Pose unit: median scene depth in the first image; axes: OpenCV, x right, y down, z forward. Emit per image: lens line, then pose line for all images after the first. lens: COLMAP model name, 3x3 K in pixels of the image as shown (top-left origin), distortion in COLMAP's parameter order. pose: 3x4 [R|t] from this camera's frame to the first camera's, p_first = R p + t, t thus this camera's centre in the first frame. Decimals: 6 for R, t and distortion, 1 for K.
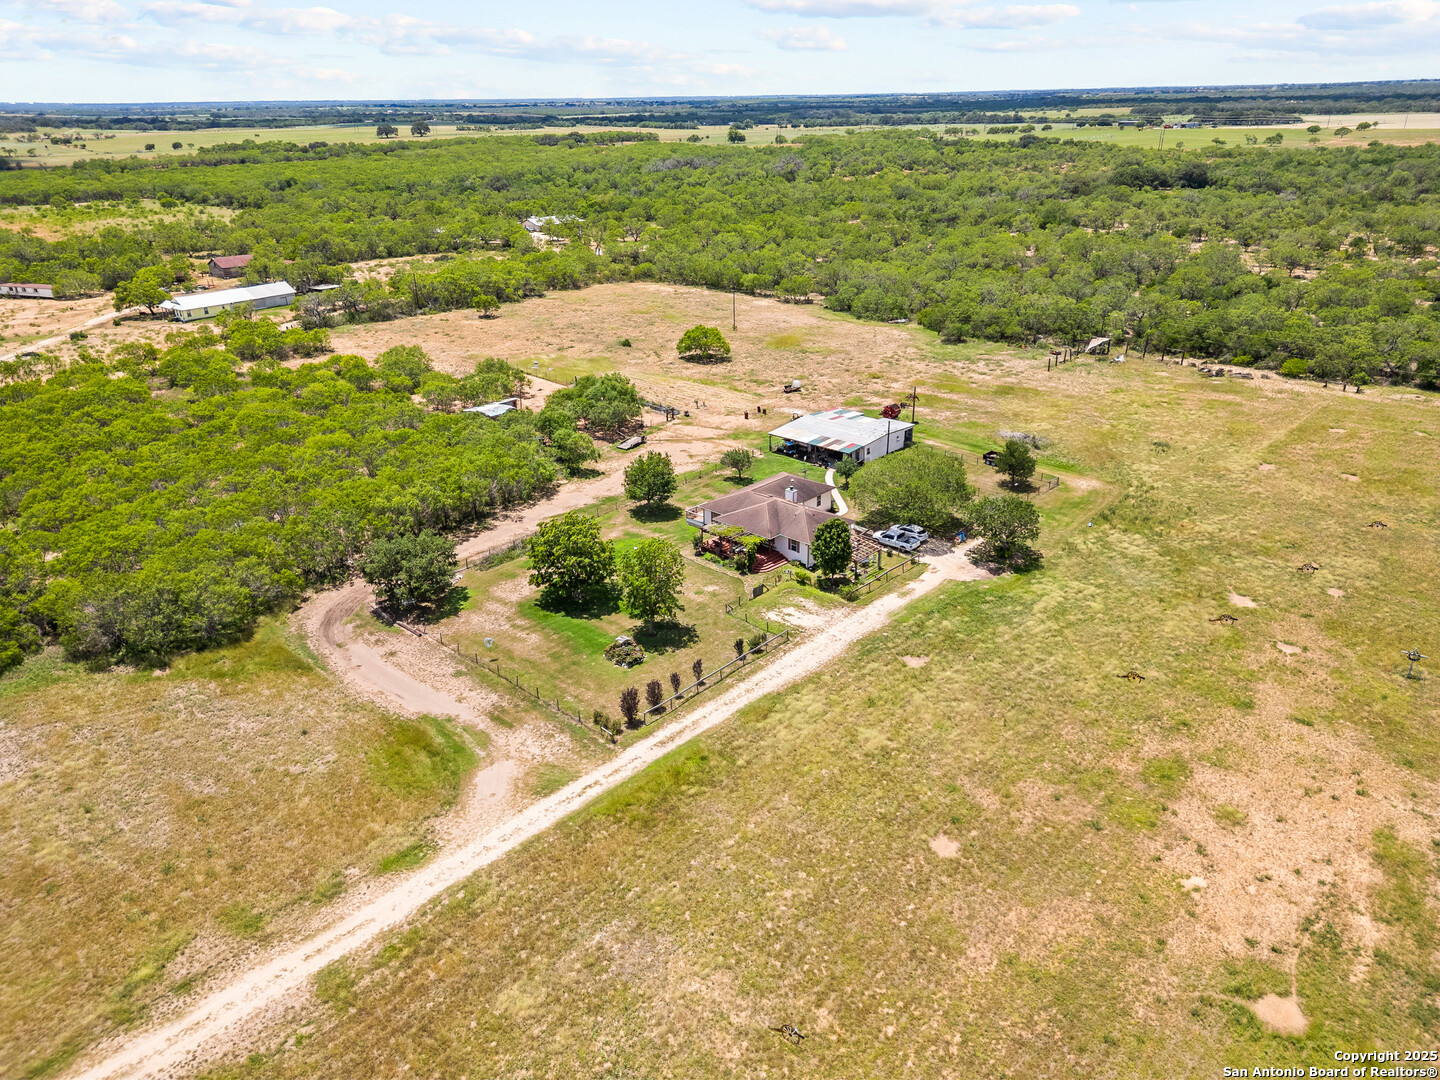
lens RADIAL K [[1004.0, 0, 705.5], [0, 1004.0, 531.5], [0, 0, 1]] dist [0.055157, -0.037342]
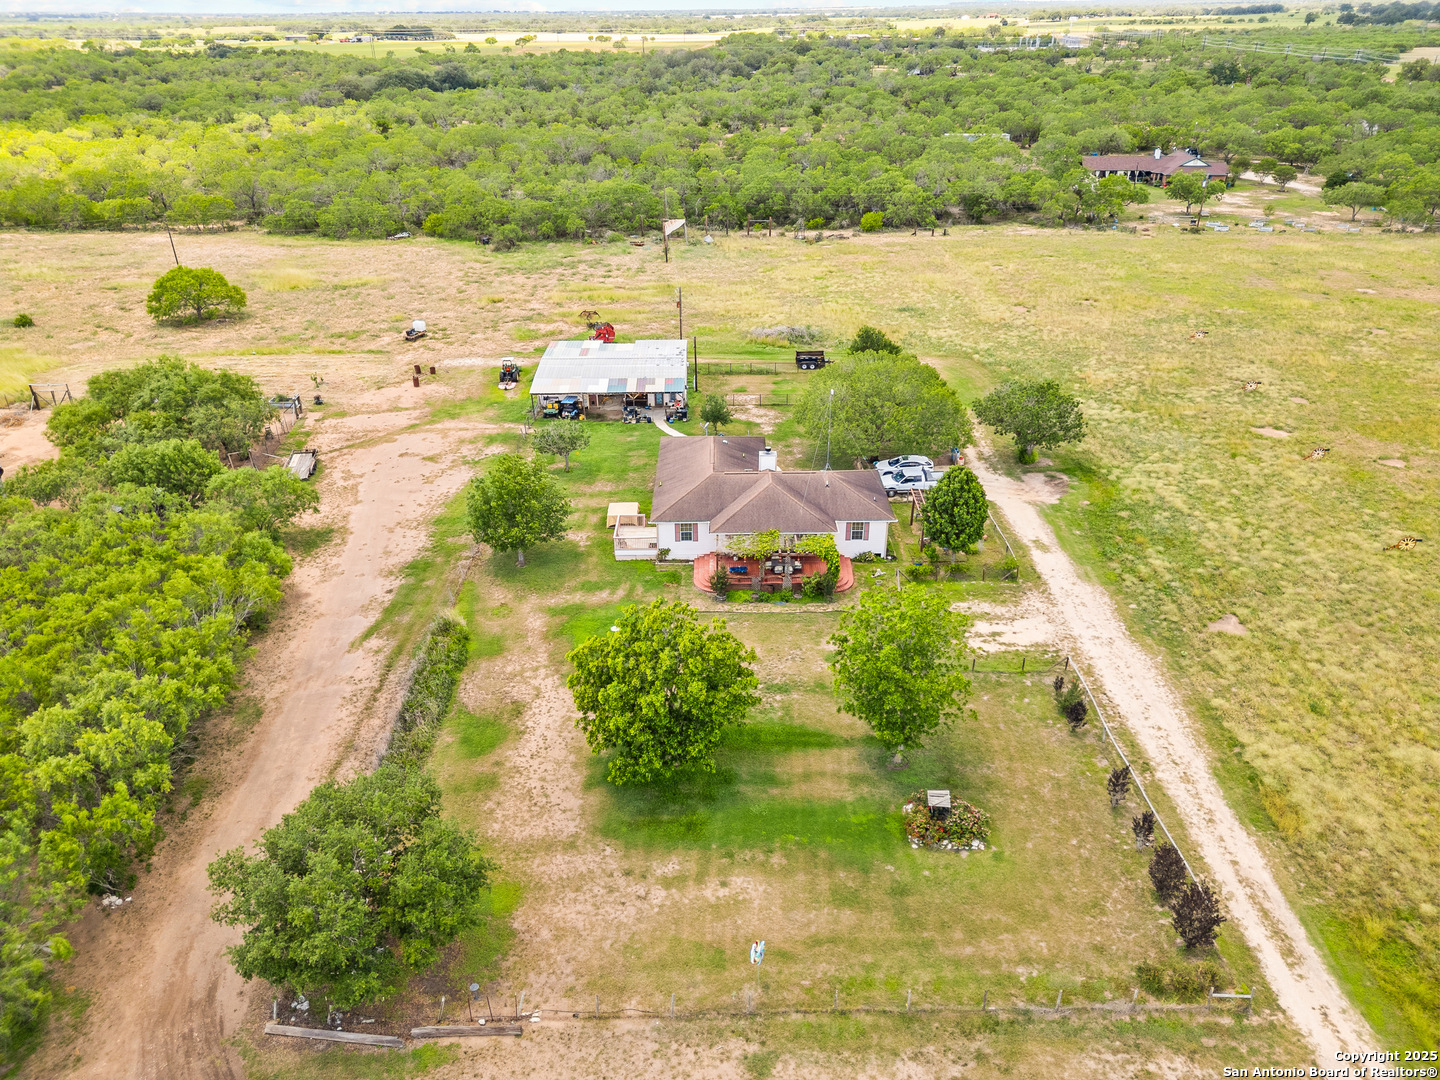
lens RADIAL K [[1004.0, 0, 714.1], [0, 1004.0, 541.7], [0, 0, 1]] dist [0.055157, -0.037342]
pose [[0.720948, -0.309491, 0.620039, -0.312977], [0.268067, 0.949629, 0.162311, -0.090190], [-0.639041, 0.049194, 0.767598, 0.490532]]
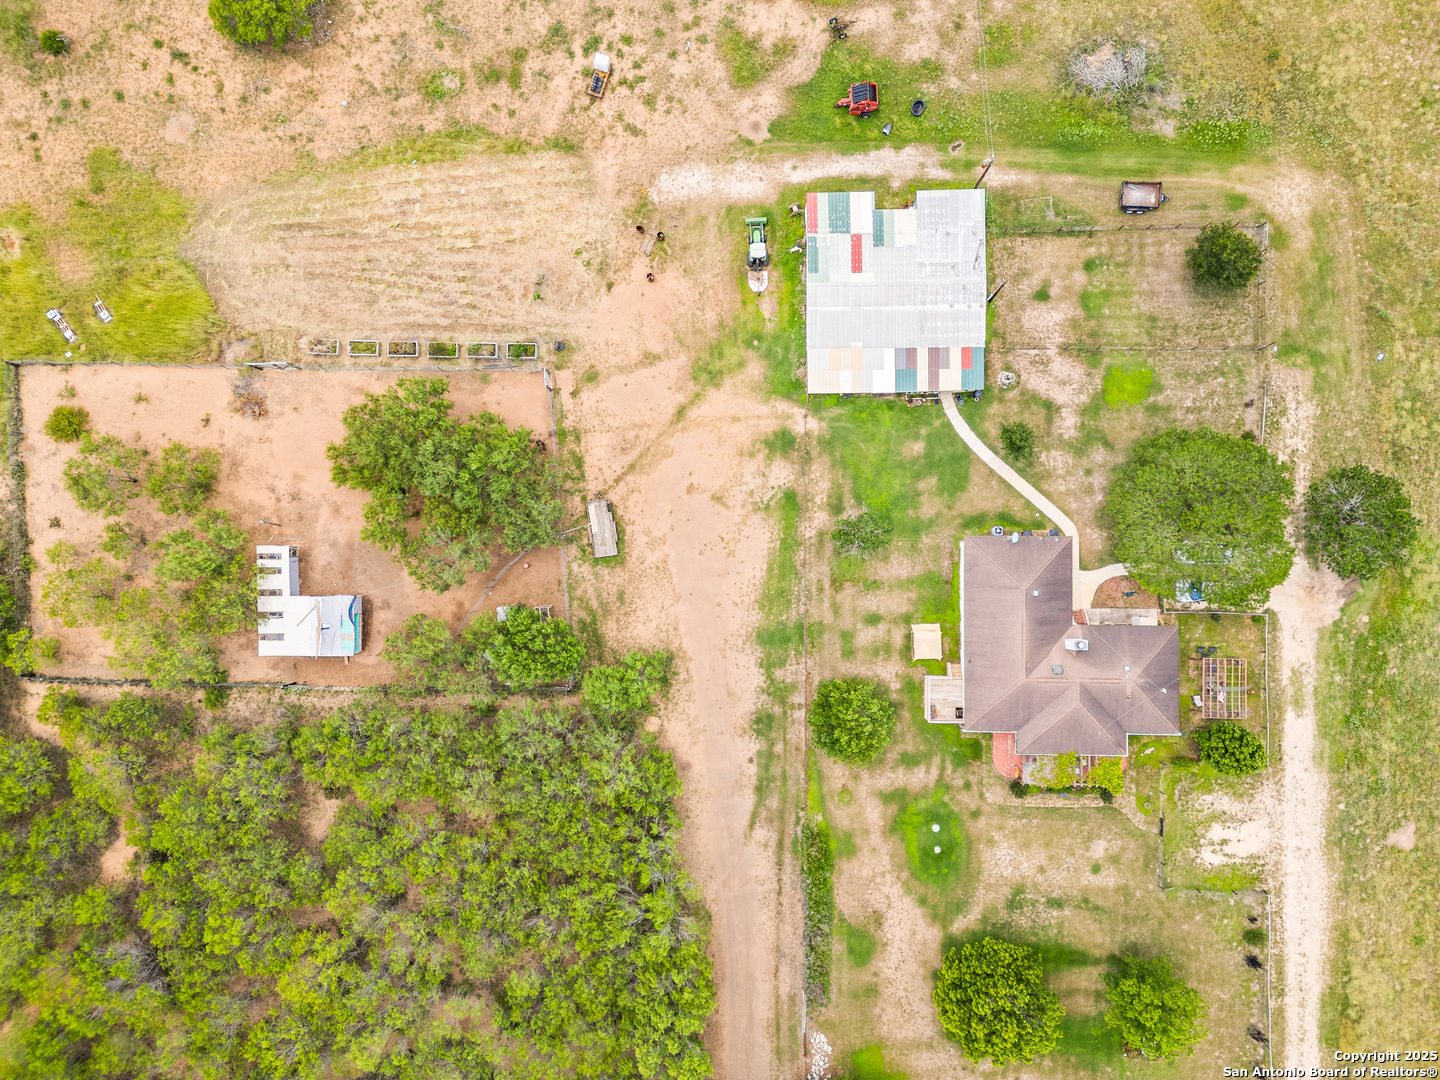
lens RADIAL K [[1004.0, 0, 721.5], [0, 1004.0, 550.7], [0, 0, 1]] dist [0.055157, -0.037342]
pose [[0.724589, -0.689003, 0.015646, -0.049022], [0.285128, 0.320368, 0.903364, -0.666225], [-0.627433, -0.650107, 0.428589, 0.816002]]
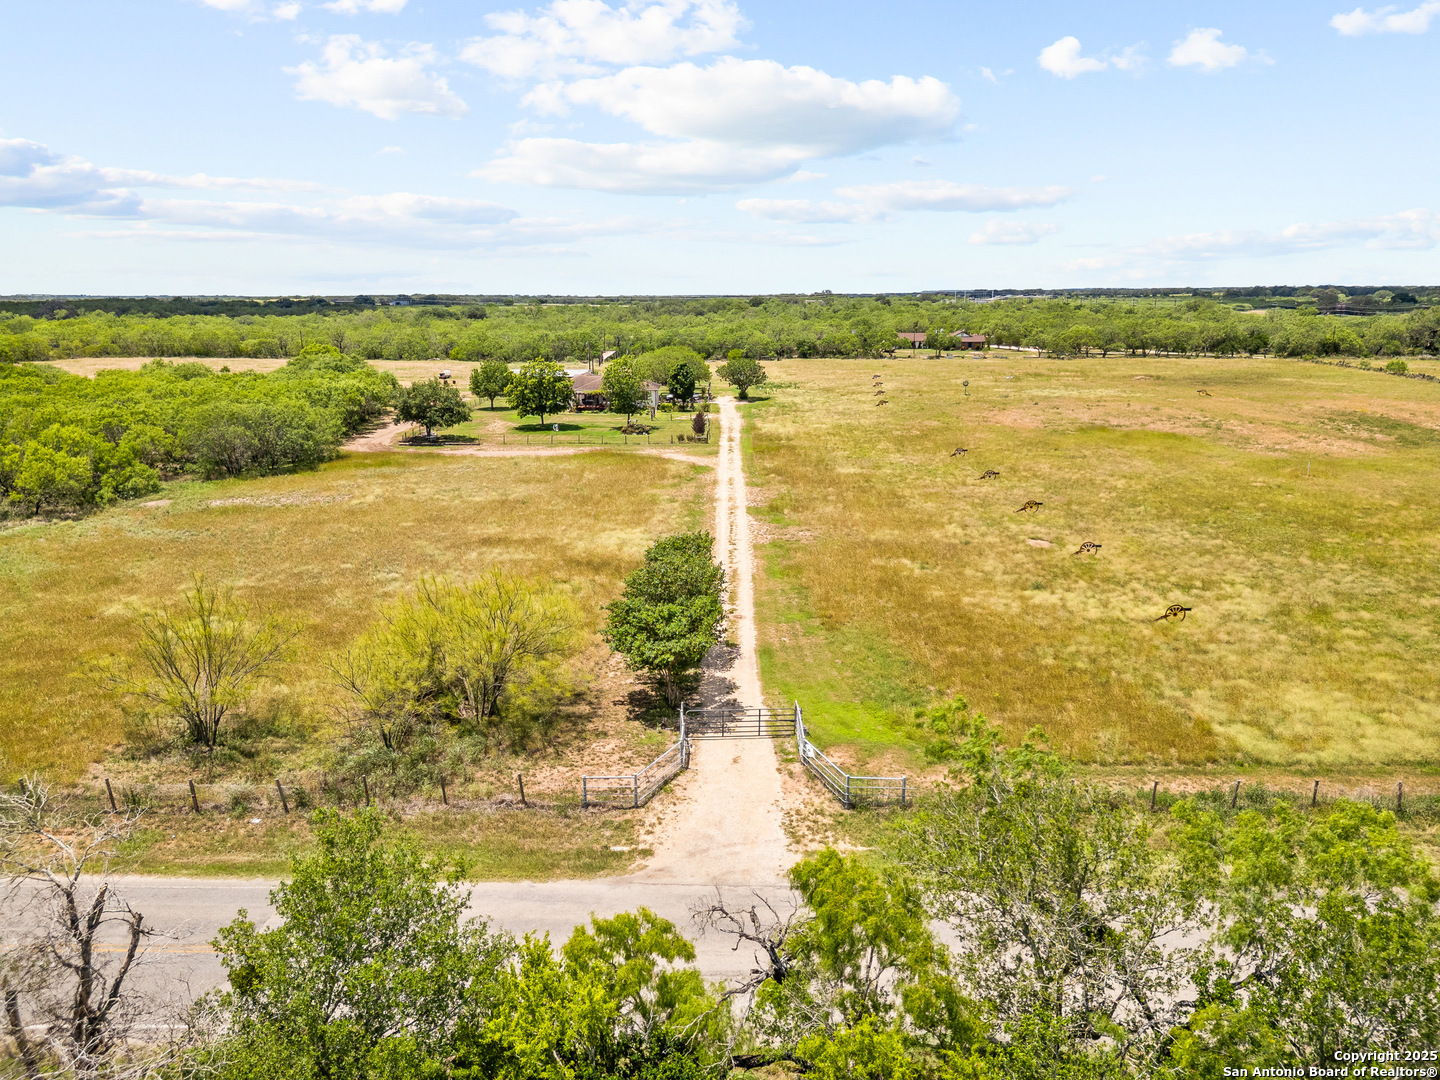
lens RADIAL K [[1004.0, 0, 725.0], [0, 1004.0, 541.4], [0, 0, 1]] dist [0.055157, -0.037342]
pose [[0.713413, -0.142233, 0.686157, -0.711021], [0.258213, 0.963641, -0.068717, 0.291232], [-0.651435, 0.226199, 0.724200, -0.052672]]
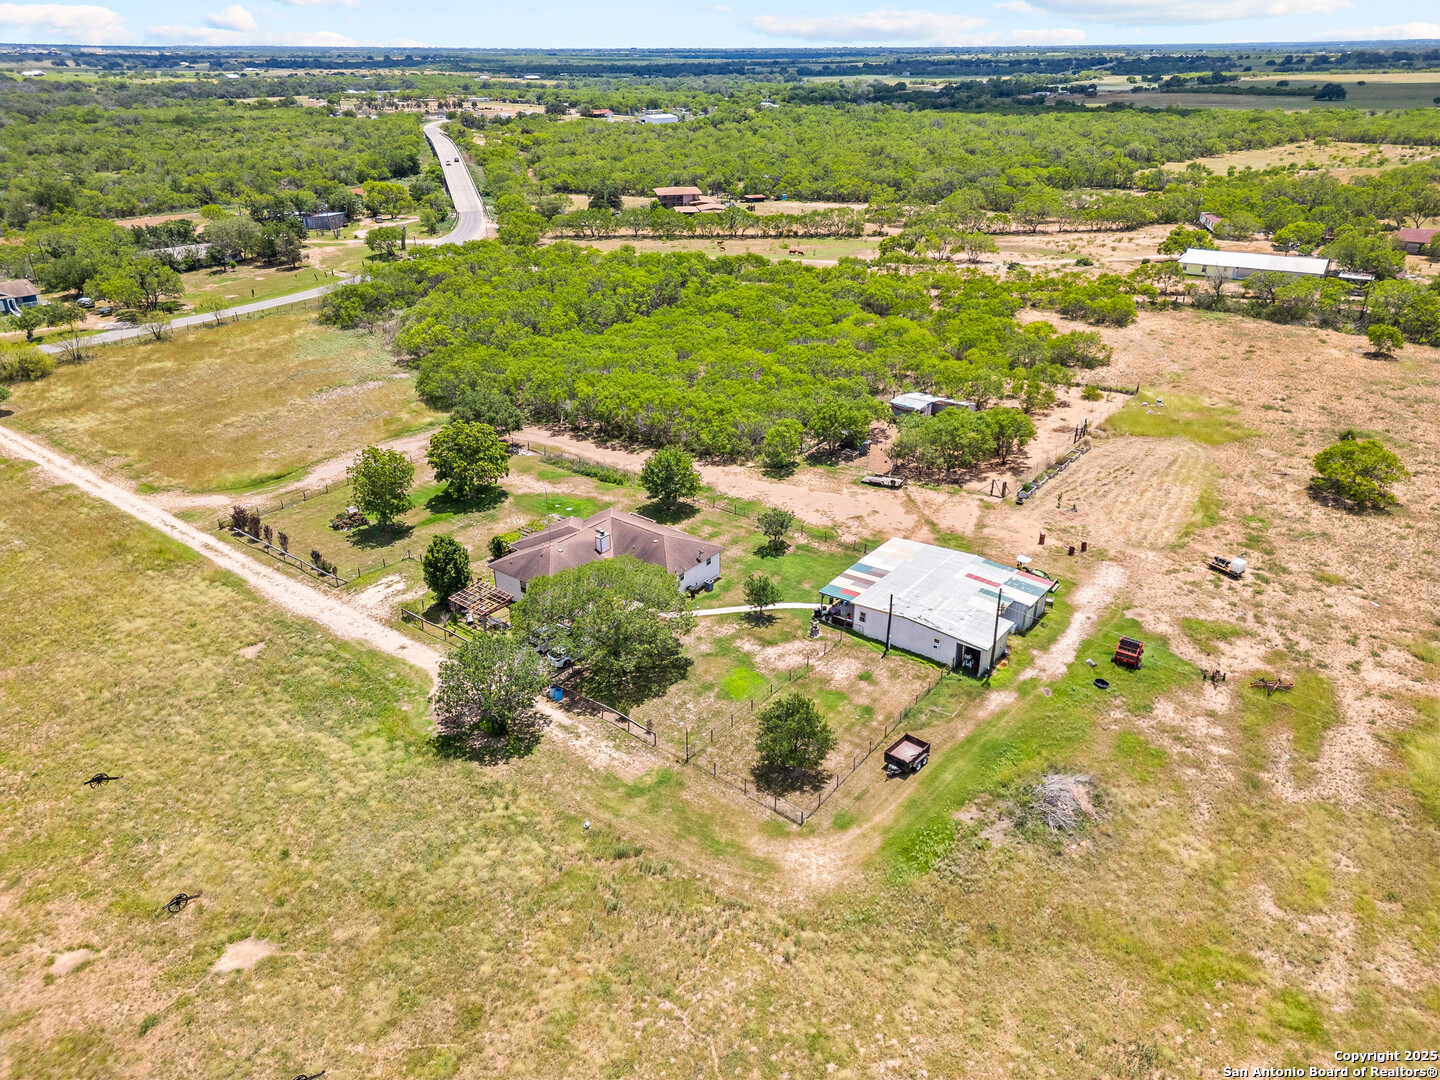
lens RADIAL K [[1004.0, 0, 723.7], [0, 1004.0, 527.0], [0, 0, 1]] dist [0.055157, -0.037342]
pose [[0.099131, 0.442960, -0.891044, 0.746708], [-0.389691, 0.841214, 0.374834, -0.356524], [0.915595, 0.310074, 0.256008, 0.795297]]
